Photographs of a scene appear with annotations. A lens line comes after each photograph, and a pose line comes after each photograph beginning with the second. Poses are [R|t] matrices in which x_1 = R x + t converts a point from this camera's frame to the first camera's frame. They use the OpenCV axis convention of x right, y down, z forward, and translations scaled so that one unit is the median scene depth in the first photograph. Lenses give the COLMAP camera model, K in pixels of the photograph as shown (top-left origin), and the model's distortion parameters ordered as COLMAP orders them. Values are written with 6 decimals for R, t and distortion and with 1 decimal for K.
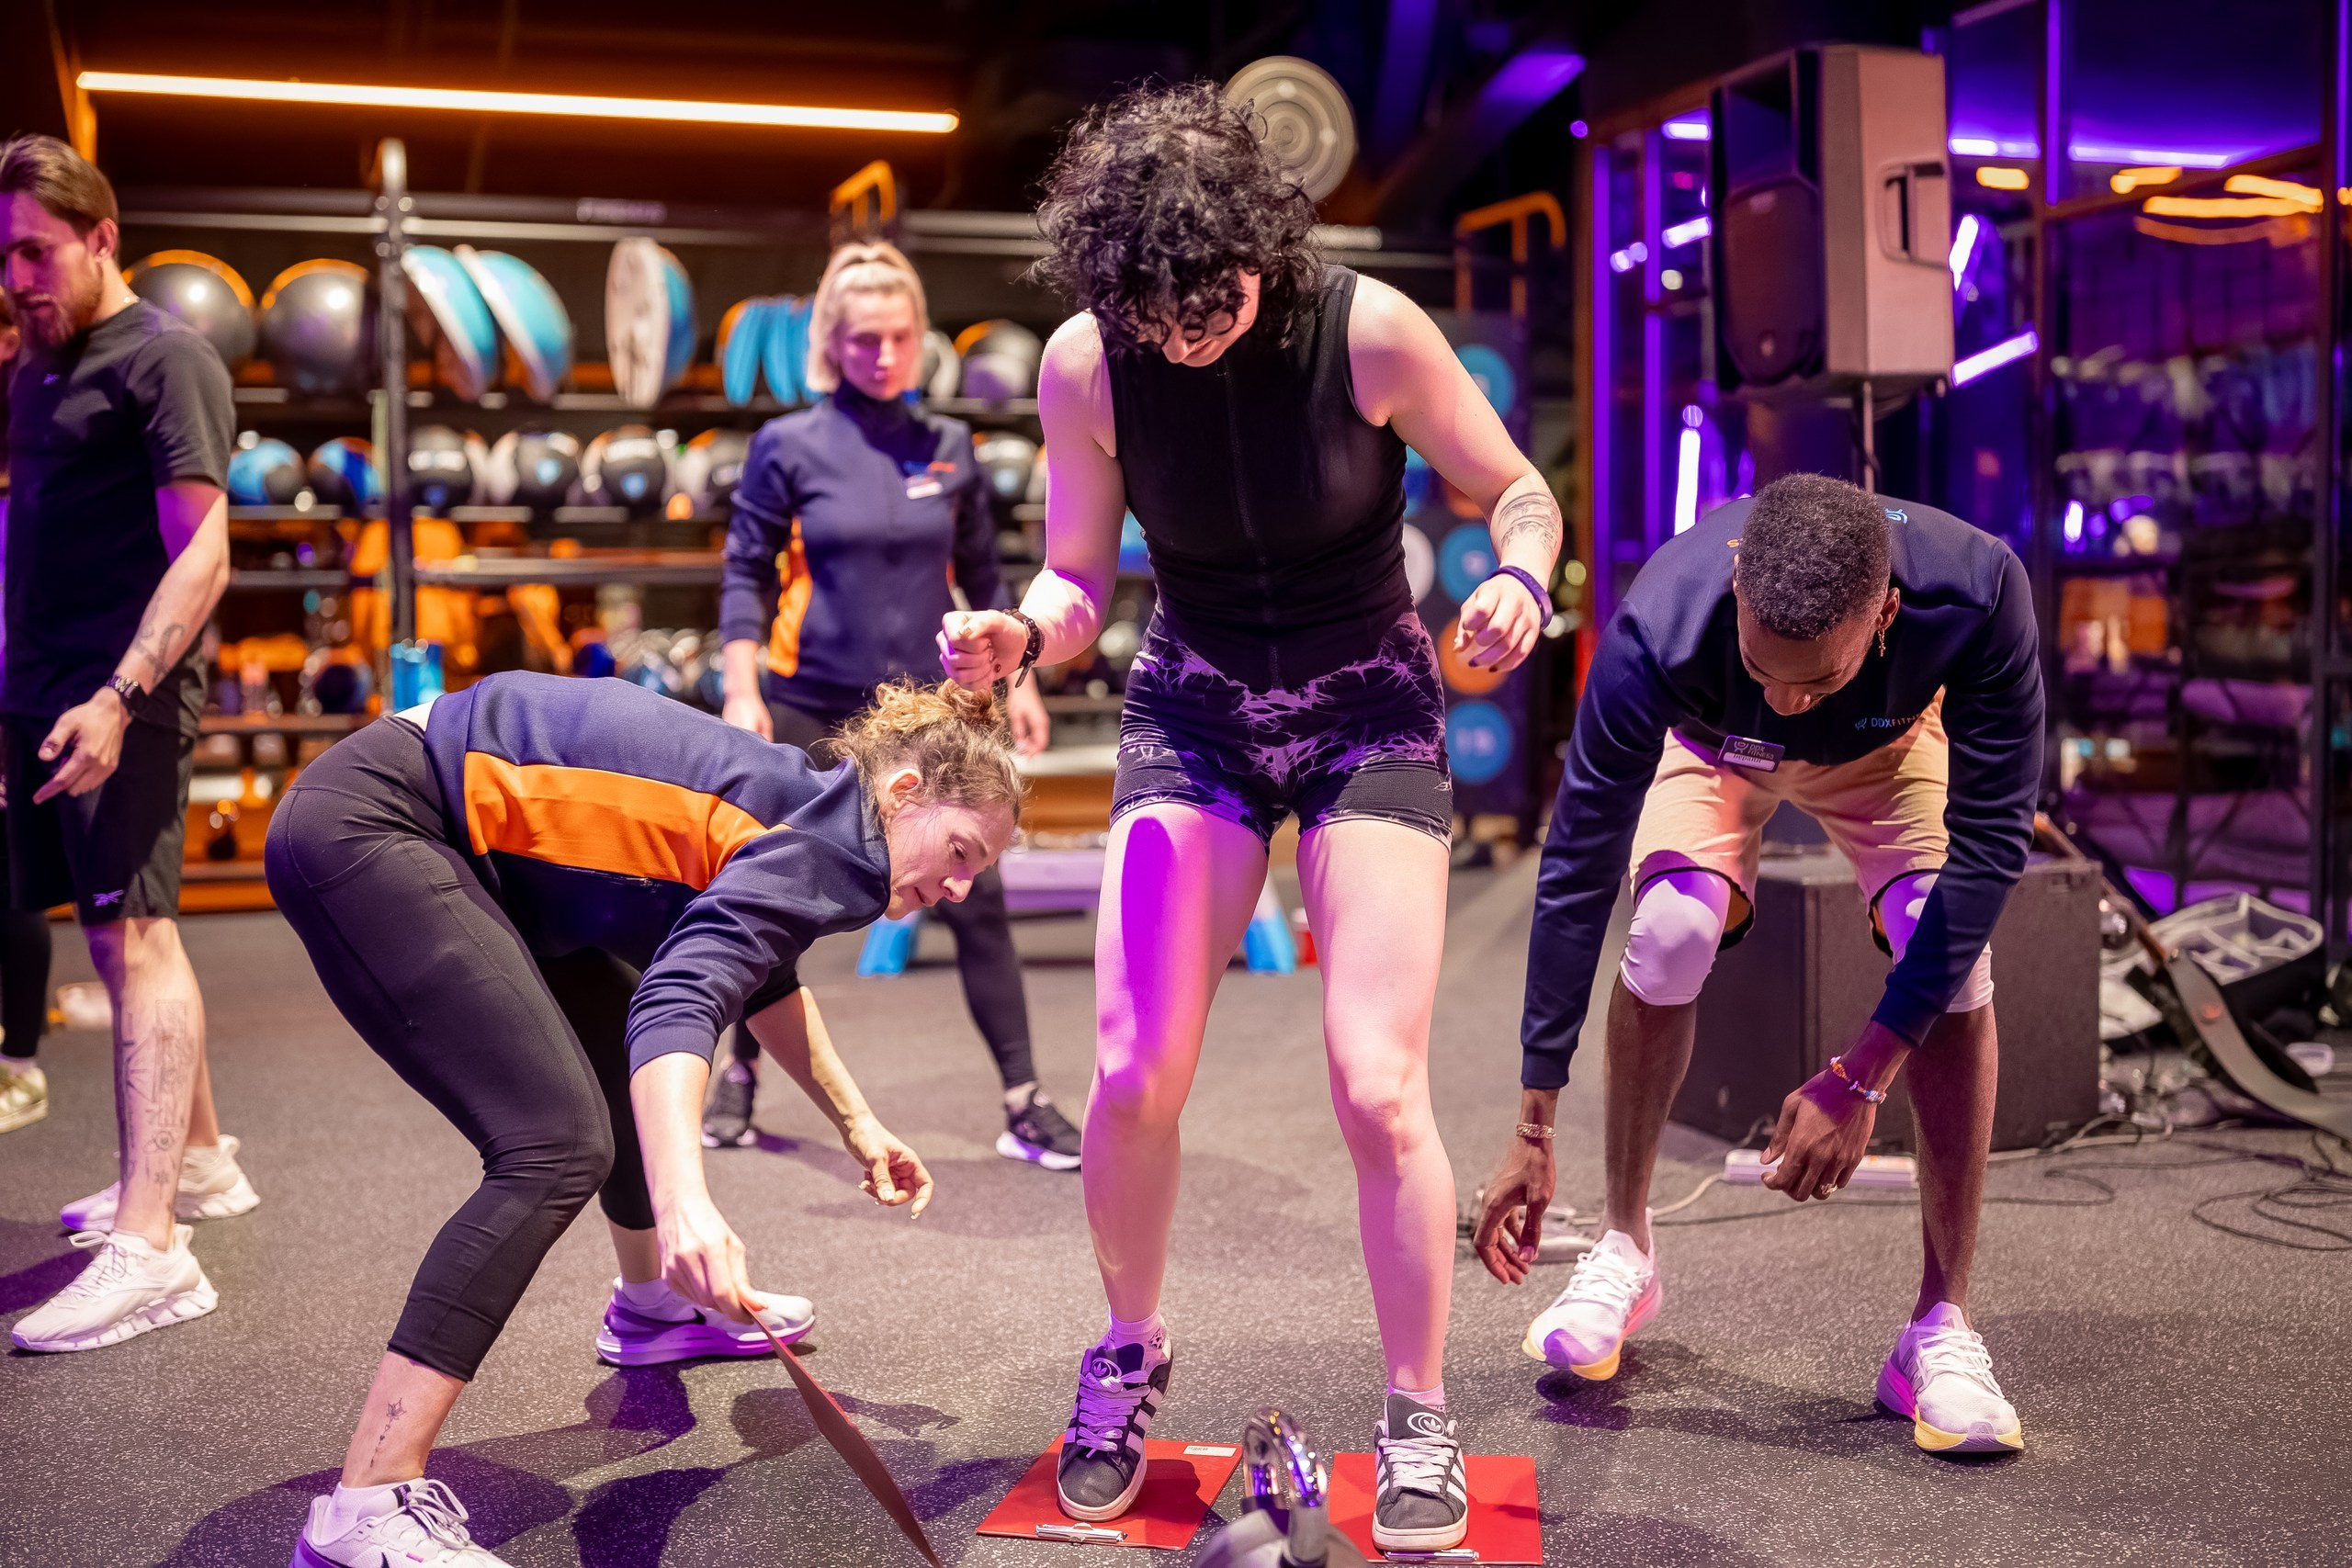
lens RADIAL K [[2634.5, 0, 1188.1], [0, 2634.5, 779.7], [0, 0, 1]] dist [-0.021400, 0.000000]
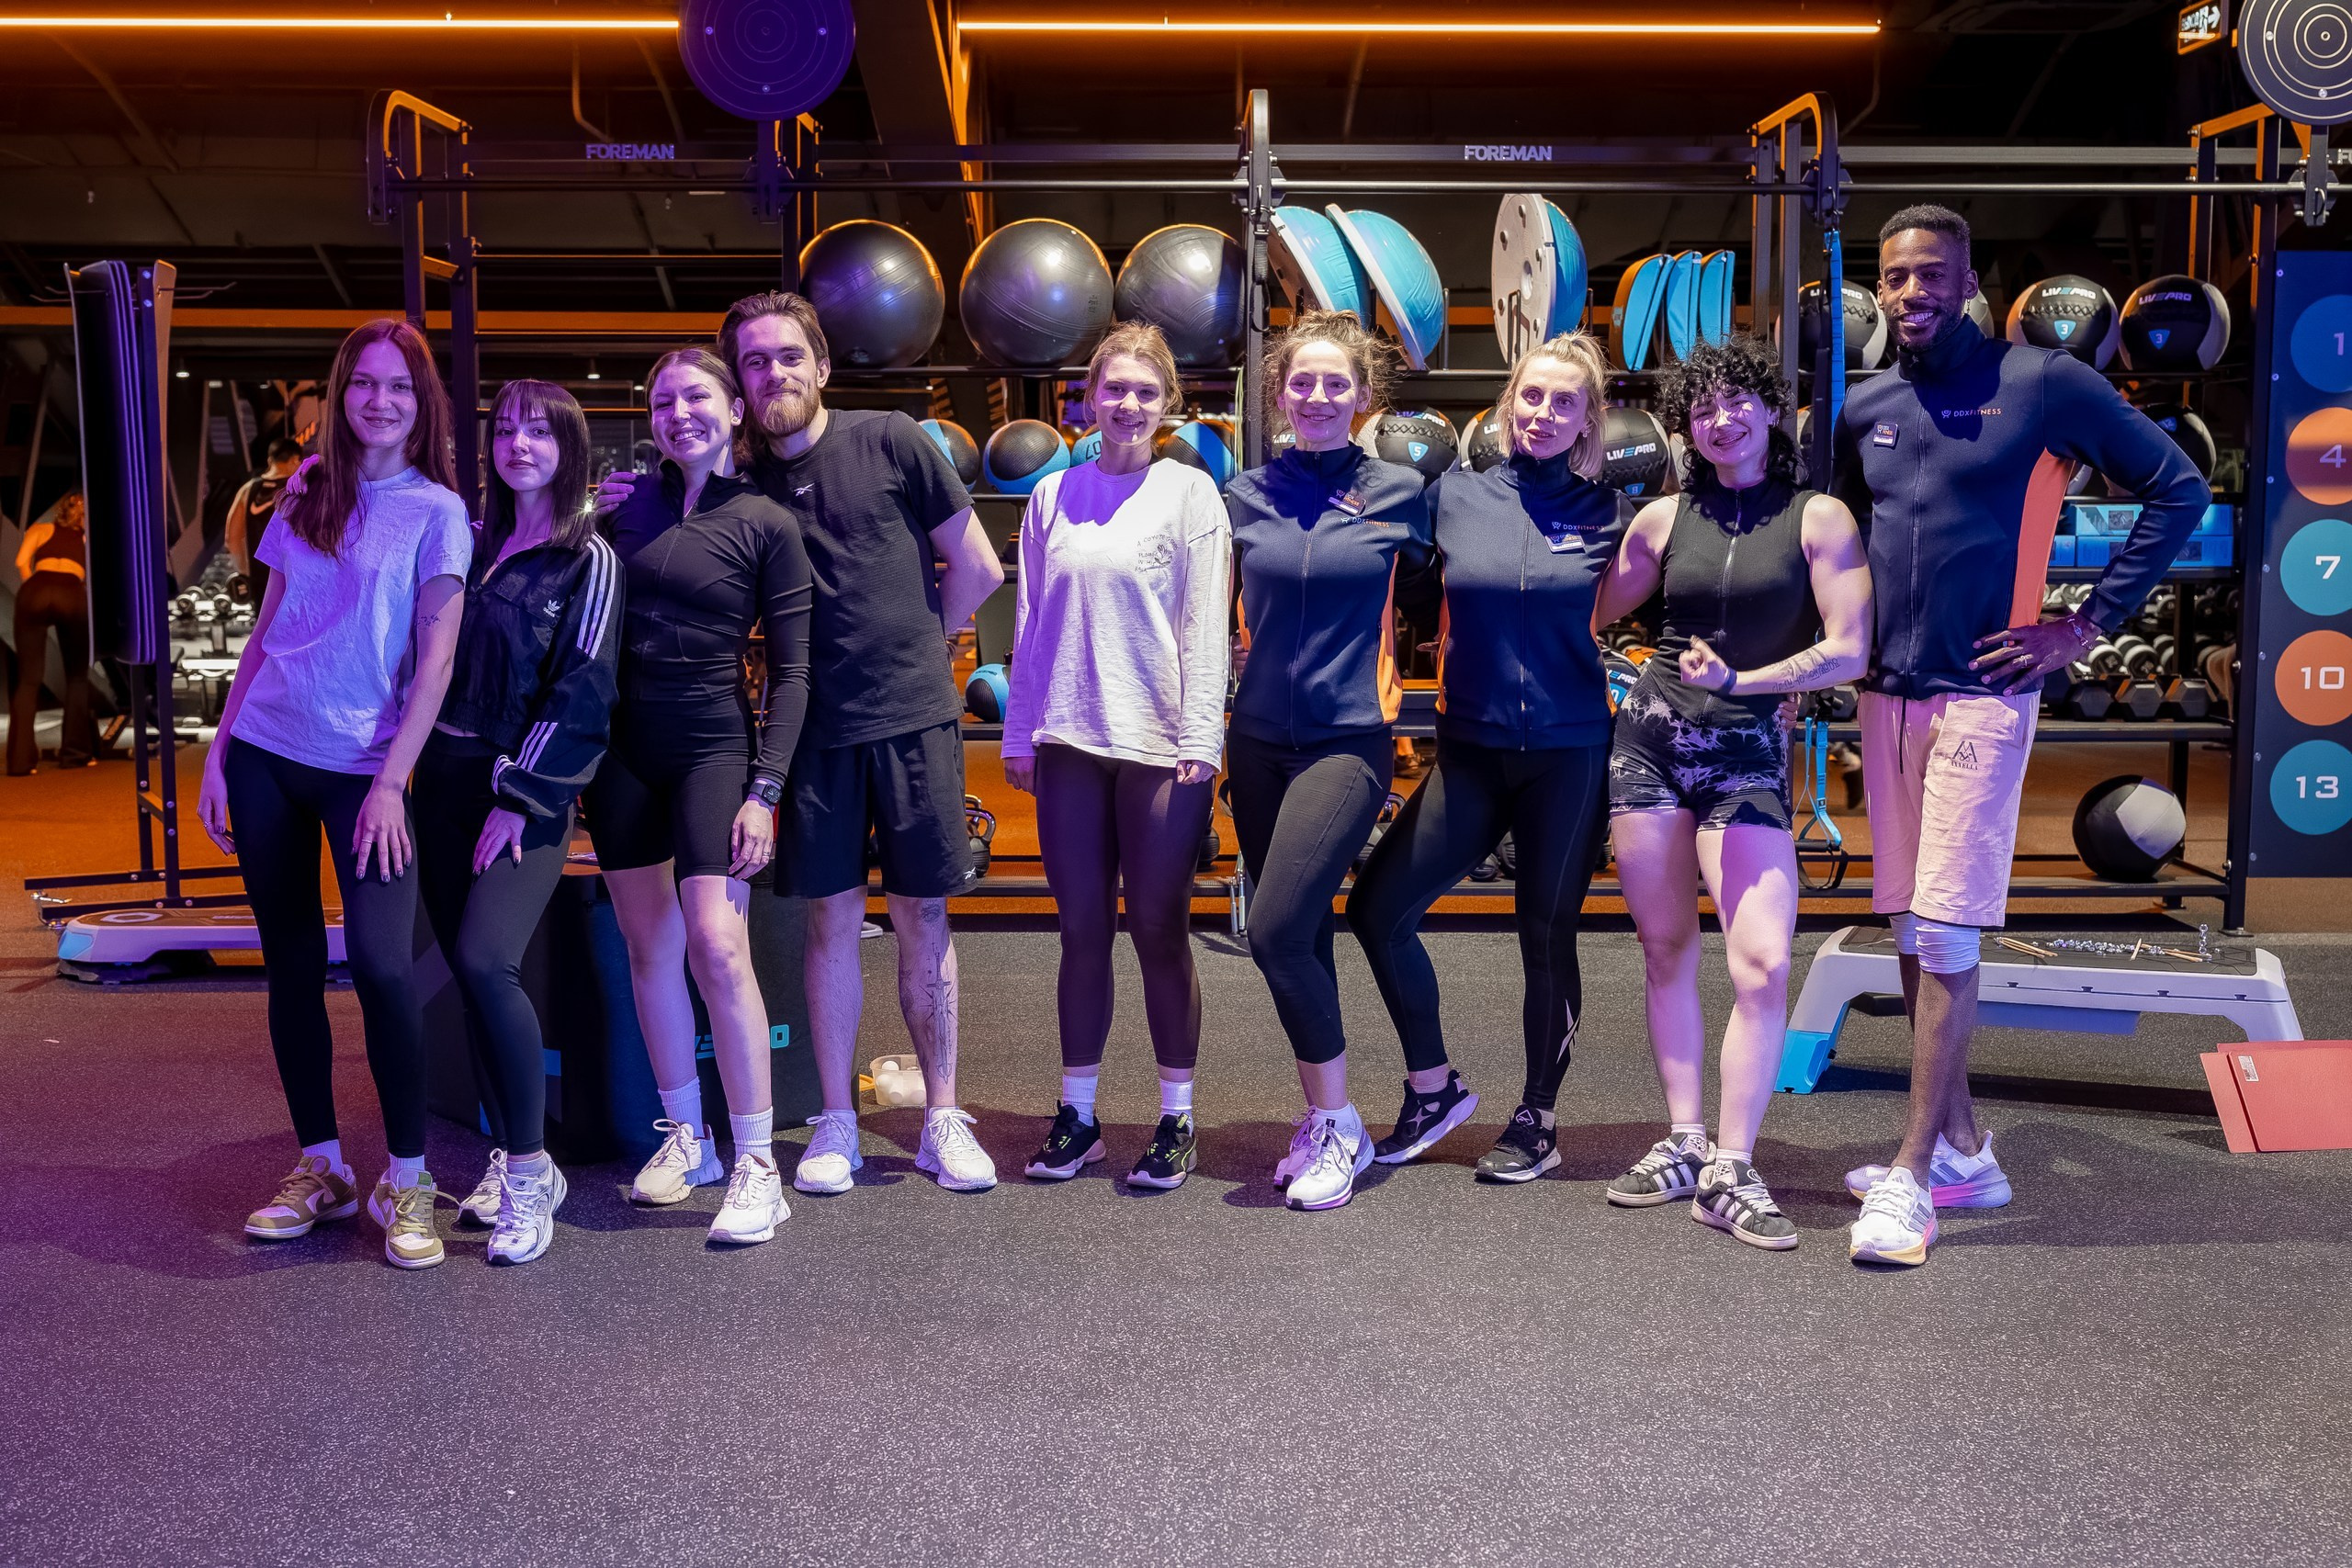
lens RADIAL K [[2634.5, 0, 1169.8], [0, 2634.5, 777.4], [0, 0, 1]] dist [-0.021400, 0.000000]
pose [[0.946385, 0.045191, -0.319865, -0.038452], [-0.032626, 0.998475, 0.044535, -0.052875], [0.321389, -0.031711, 0.946416, 0.148088]]
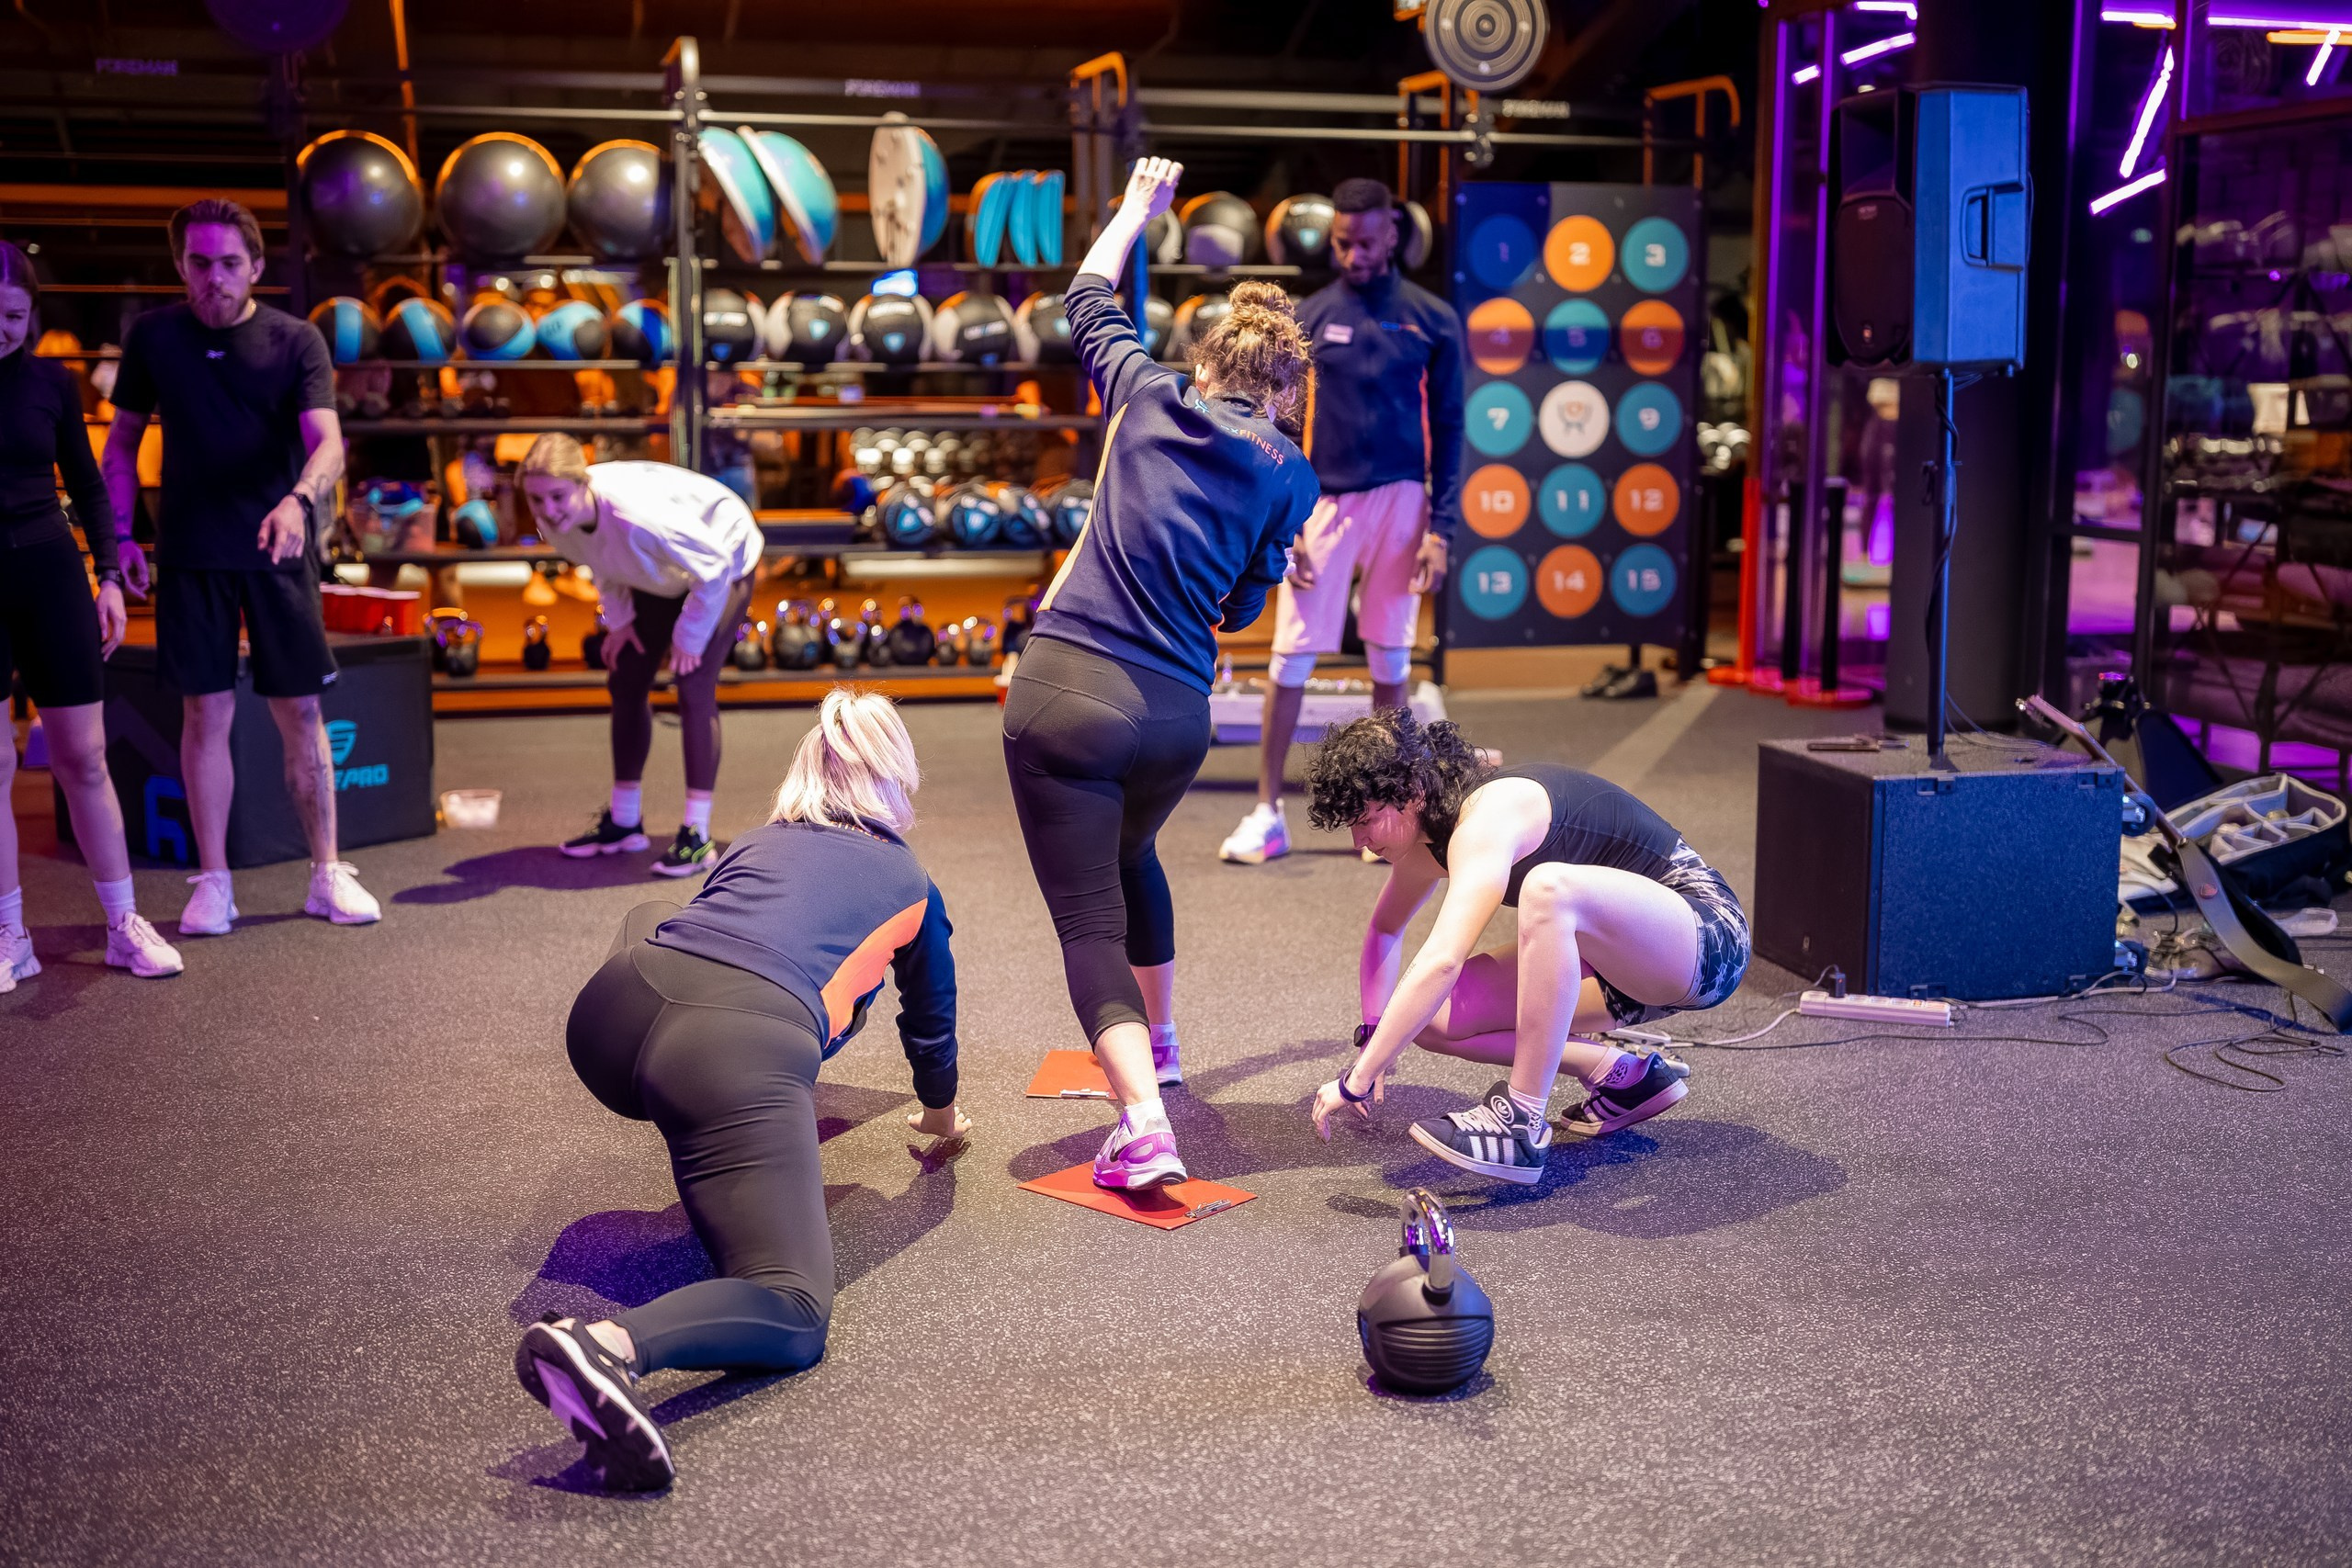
lens RADIAL K [[2634.5, 0, 1181.9], [0, 2634.5, 784.4], [0, 0, 1]] dist [-0.021400, 0.000000]
pose [[0.996947, 0.028204, -0.072810, -0.000478], [-0.021105, 0.995110, 0.096487, -0.042455], [0.075175, -0.094656, 0.992668, -0.153406]]
